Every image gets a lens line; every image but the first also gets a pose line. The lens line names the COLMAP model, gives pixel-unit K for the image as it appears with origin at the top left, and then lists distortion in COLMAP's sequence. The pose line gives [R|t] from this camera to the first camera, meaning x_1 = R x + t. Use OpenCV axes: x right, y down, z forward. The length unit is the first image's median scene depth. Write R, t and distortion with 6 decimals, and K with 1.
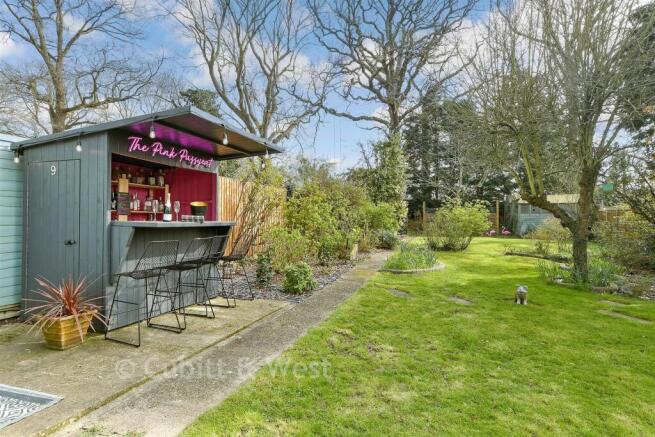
lens RADIAL K [[355.3, 0, 328.0], [0, 355.3, 217.6], [0, 0, 1]] dist [-0.000439, 0.000103]
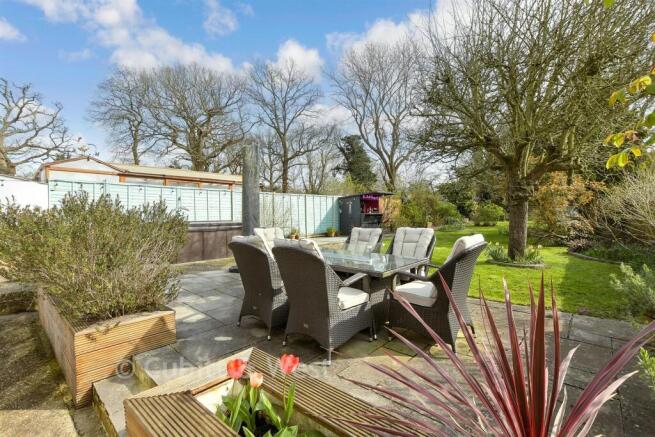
lens RADIAL K [[294.4, 0, 327.8], [0, 294.4, 217.3], [0, 0, 1]] dist [0.000083, -0.000001]
pose [[0.922058, -0.018810, -0.386593, 0.073476], [0.023955, 0.999677, 0.008497, 0.003085], [0.386309, -0.017095, 0.922211, -0.398870]]
